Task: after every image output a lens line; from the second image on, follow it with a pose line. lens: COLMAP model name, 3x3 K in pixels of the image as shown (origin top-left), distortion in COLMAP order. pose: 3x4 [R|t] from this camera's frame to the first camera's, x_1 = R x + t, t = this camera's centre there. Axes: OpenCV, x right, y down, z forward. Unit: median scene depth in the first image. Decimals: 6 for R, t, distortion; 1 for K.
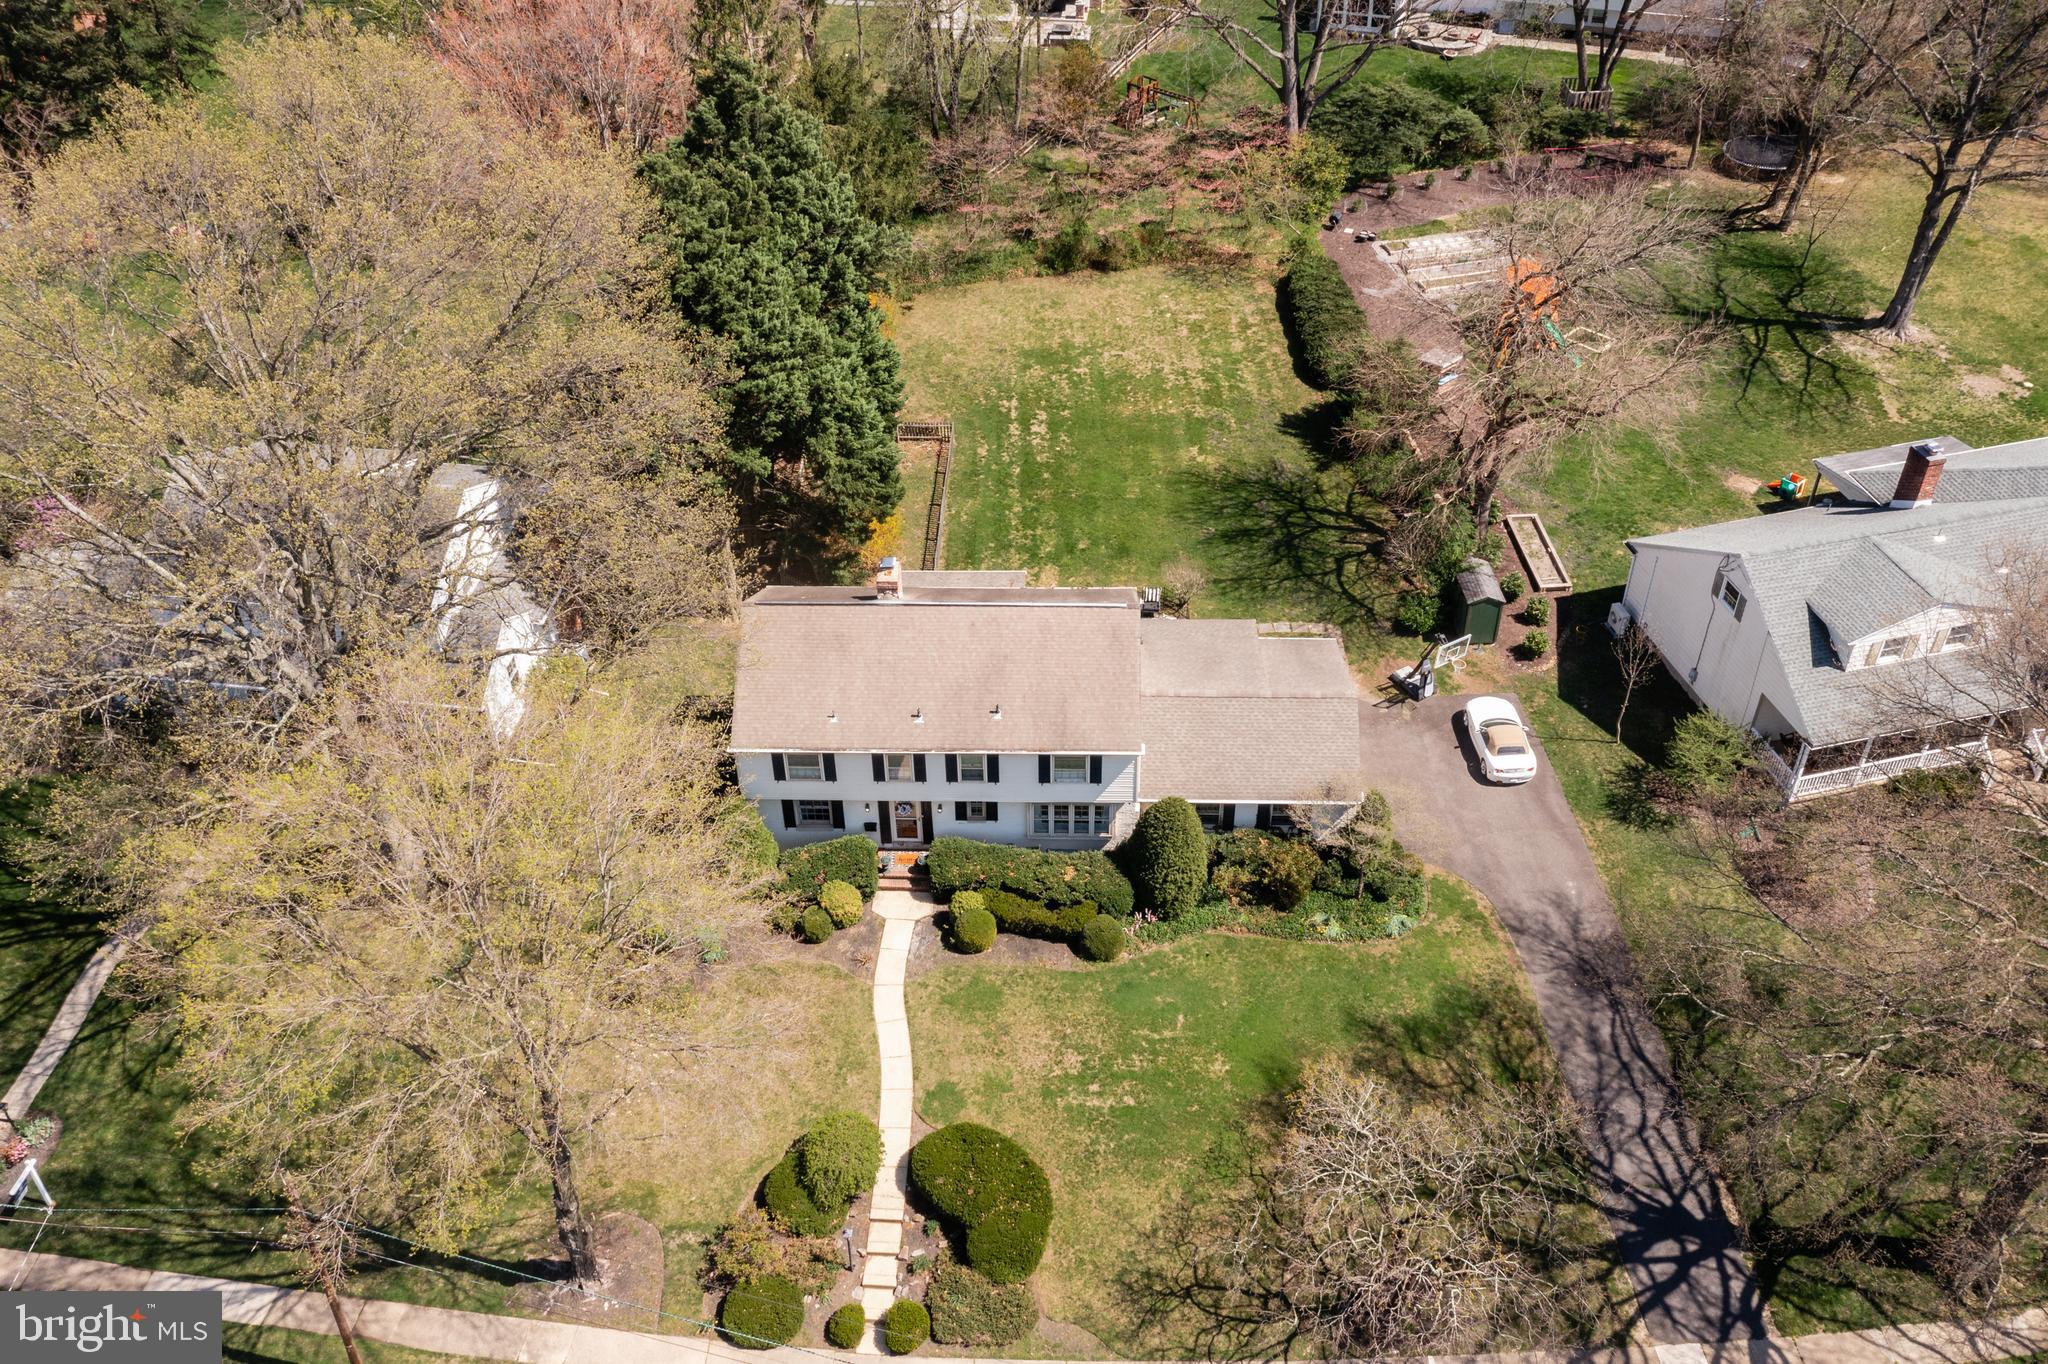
lens RADIAL K [[1794.4, 0, 1024.0], [0, 1794.4, 682.0], [0, 0, 1]] dist [-0.019296, 0.007475]
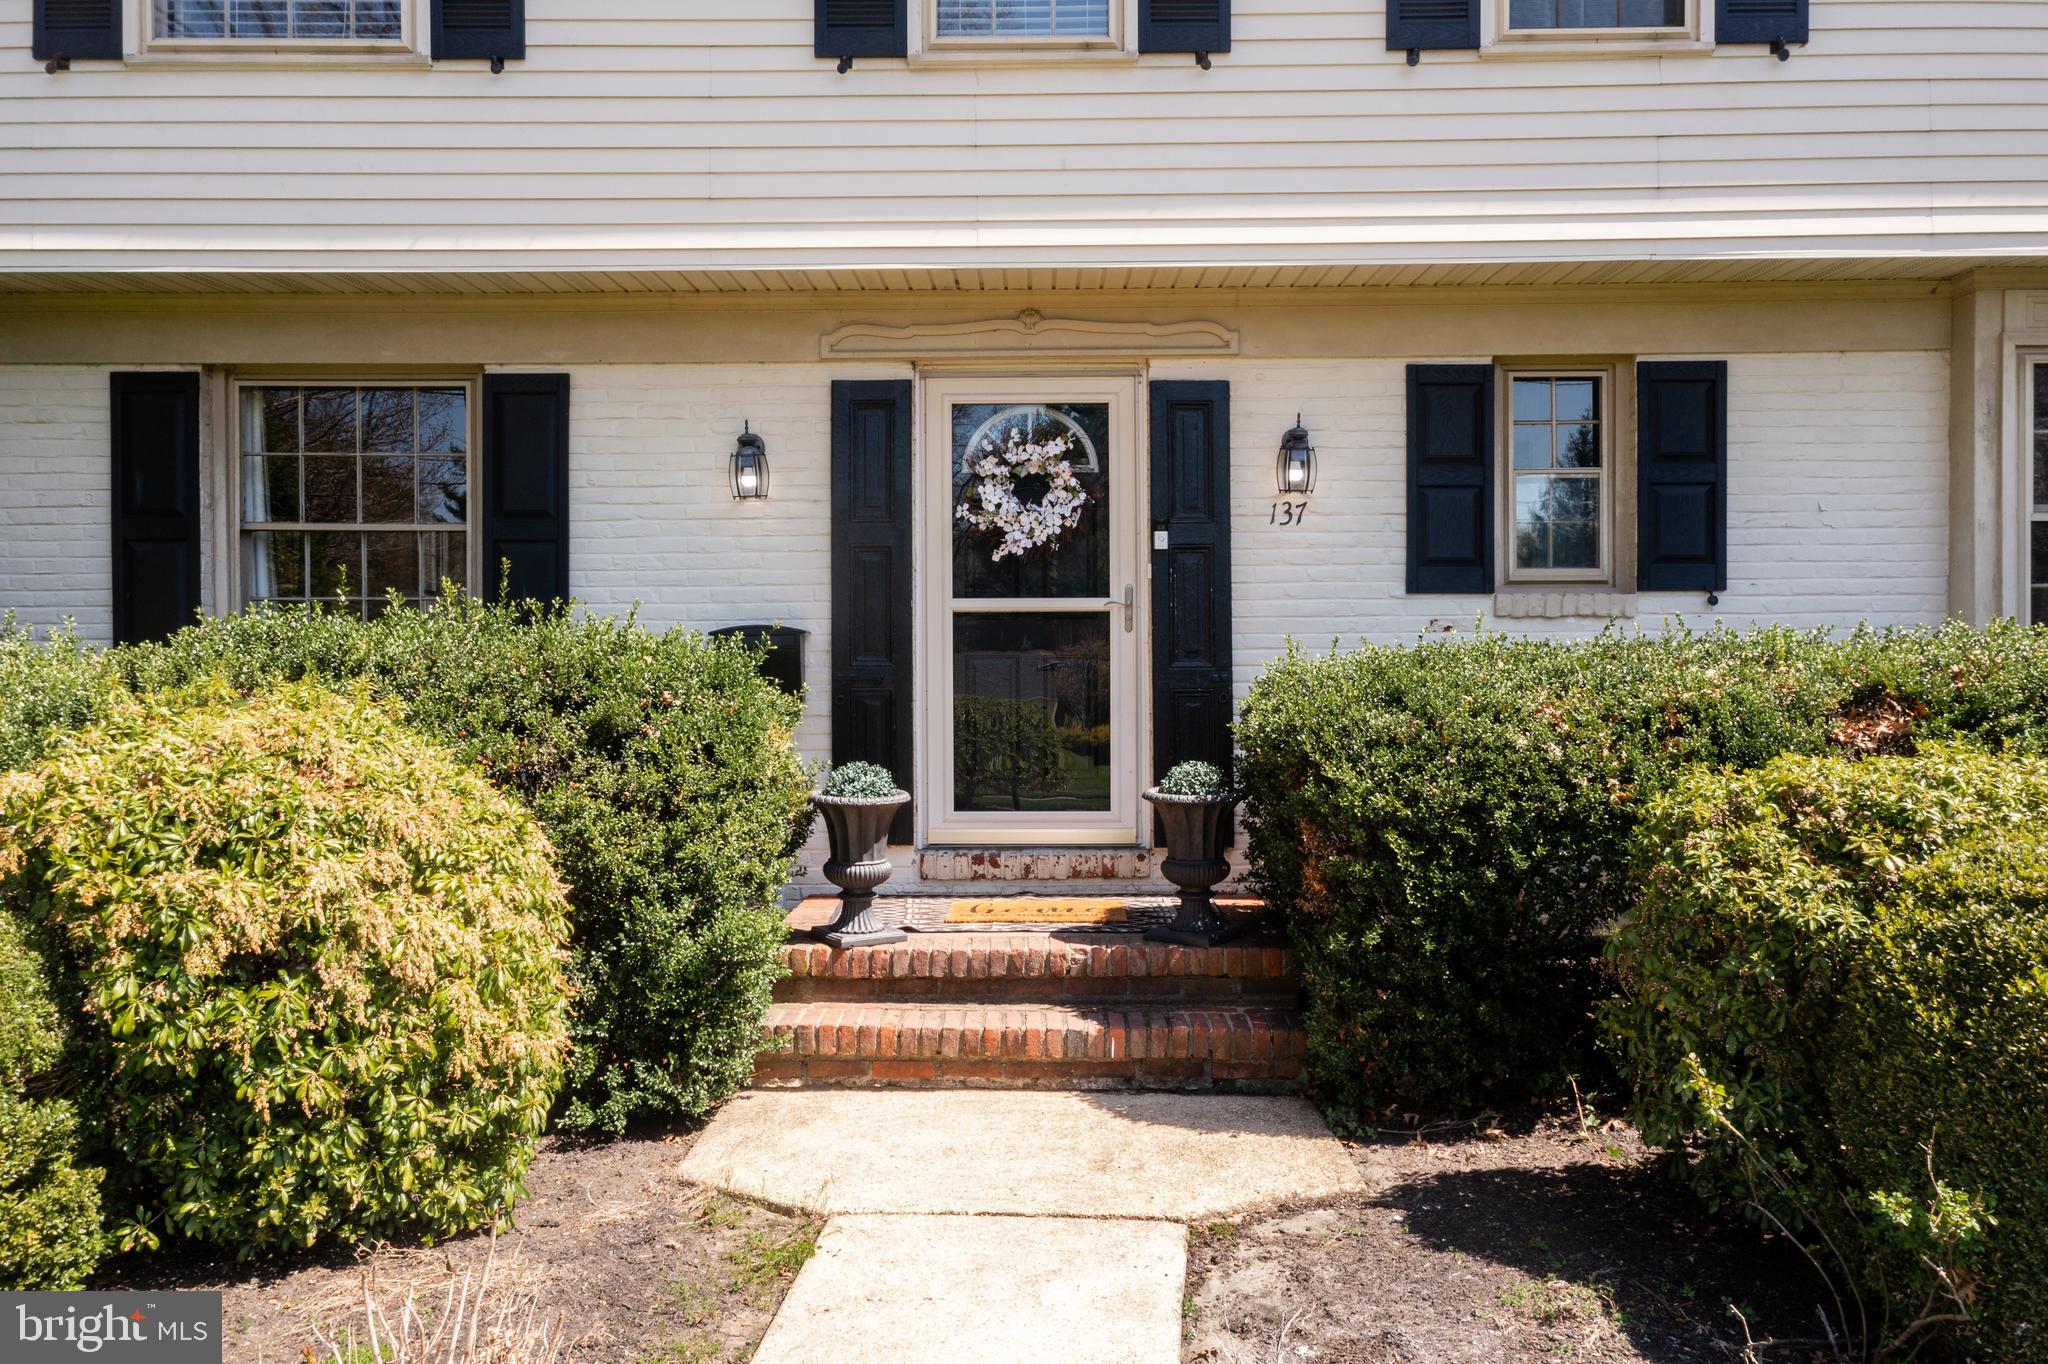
lens RADIAL K [[1621.1, 0, 1029.4], [0, 1621.1, 679.0], [0, 0, 1]] dist [0.001892, 0.009061]
pose [[0.999786, 0.008903, 0.018700, -0.070333], [0.005021, 0.771760, -0.635895, 0.162547], [-0.020093, 0.635852, 0.771549, 0.938600]]
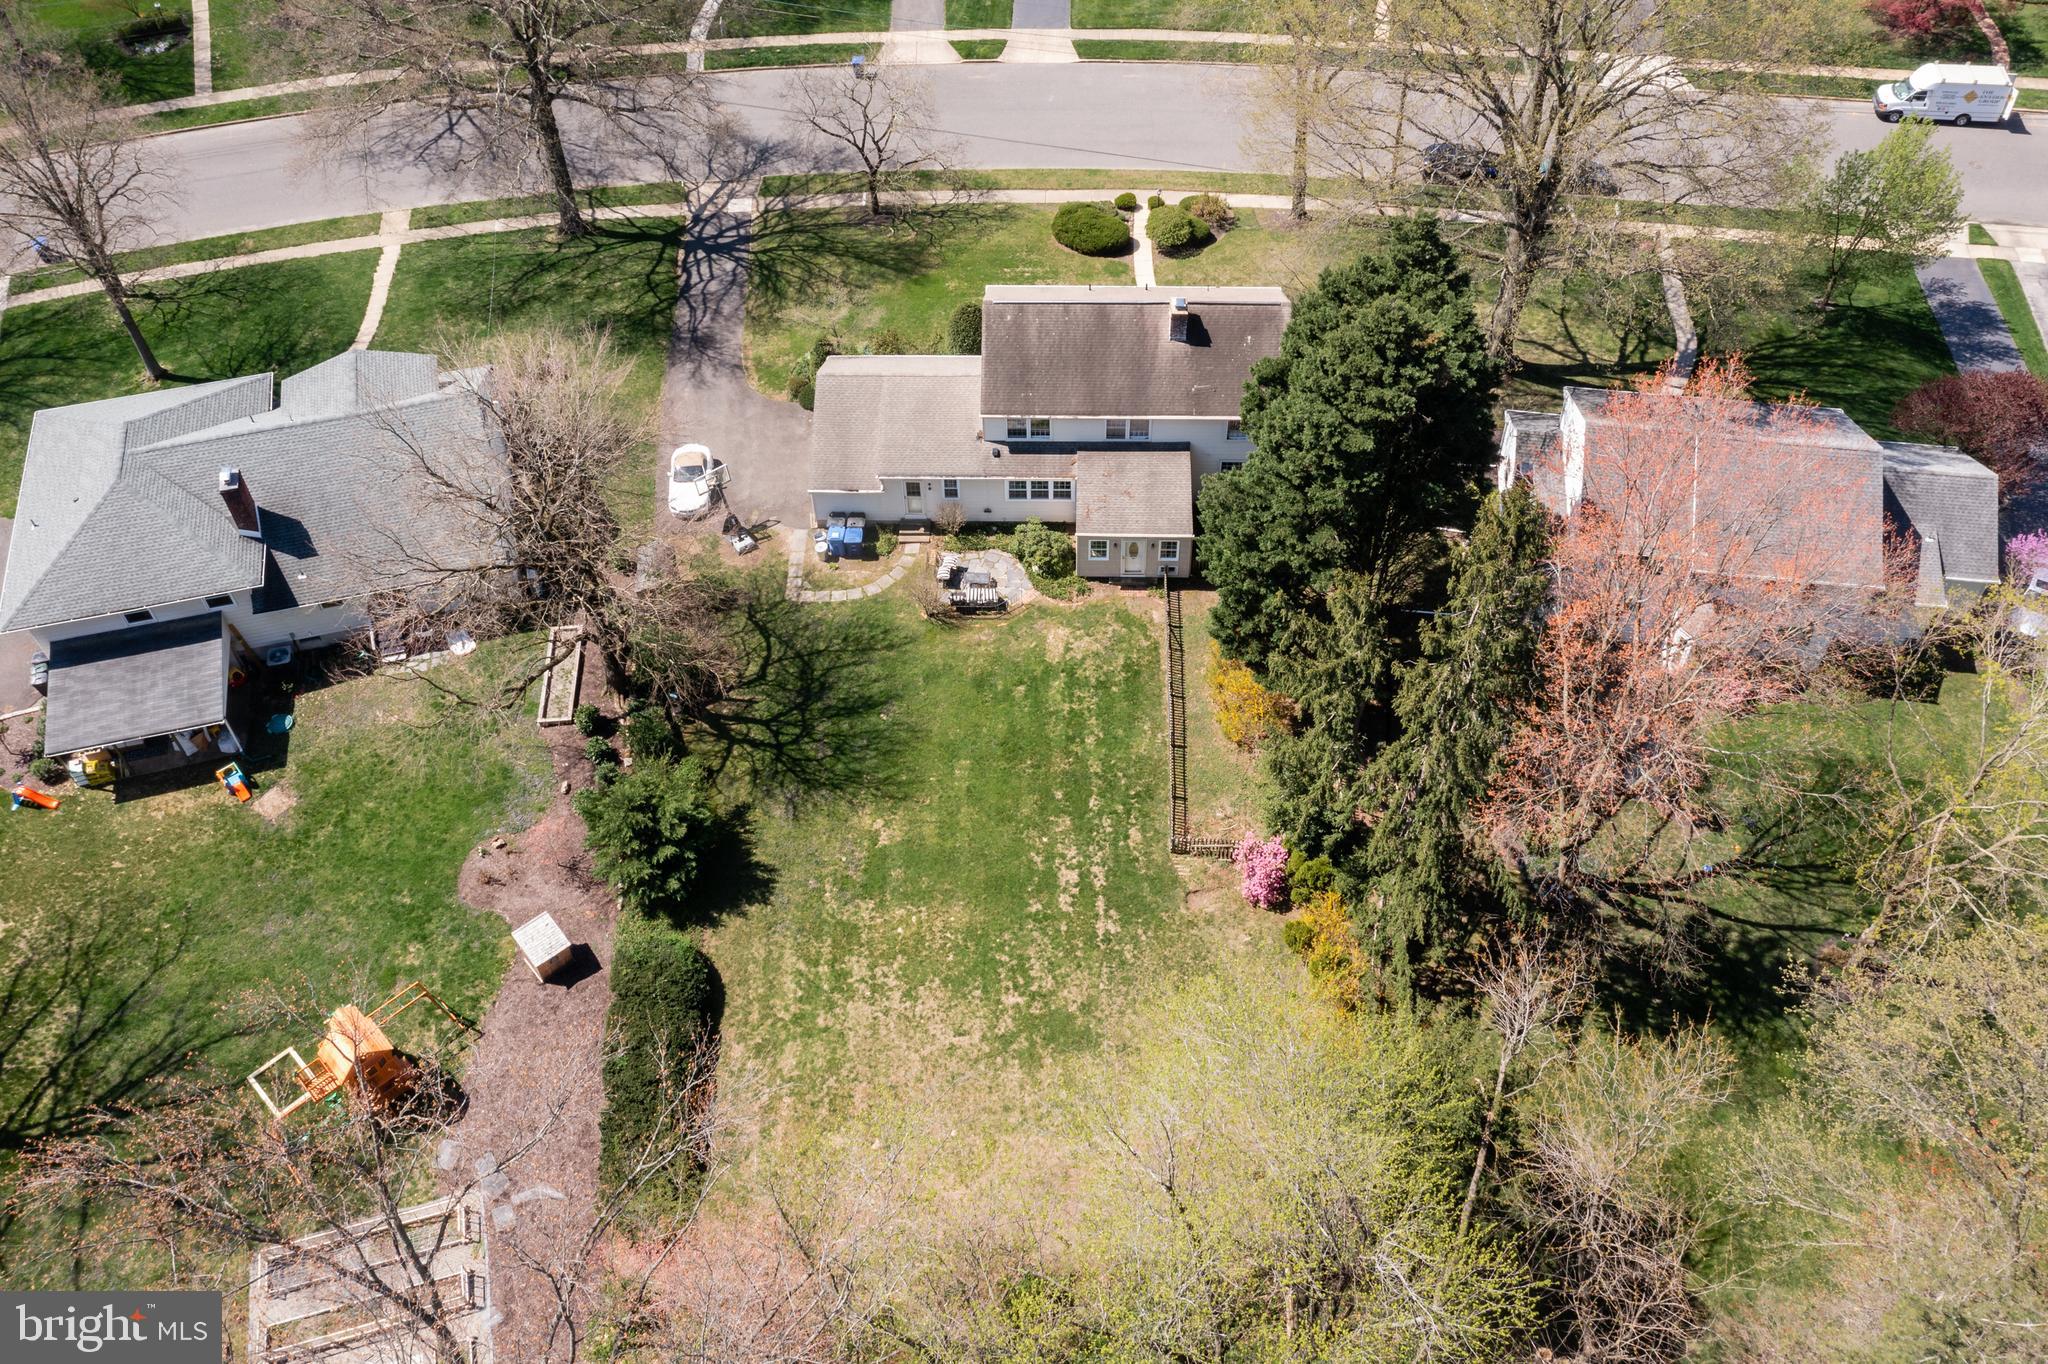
lens RADIAL K [[1721.3, 0, 1024.0], [0, 1721.3, 682.0], [0, 0, 1]] dist [-0.000281, 0.005508]
pose [[-0.999407, 0.023078, 0.025570, 0.009020], [0.025465, -0.004851, 0.999664, -1.291602], [0.023194, 0.999722, 0.004260, 1.275283]]
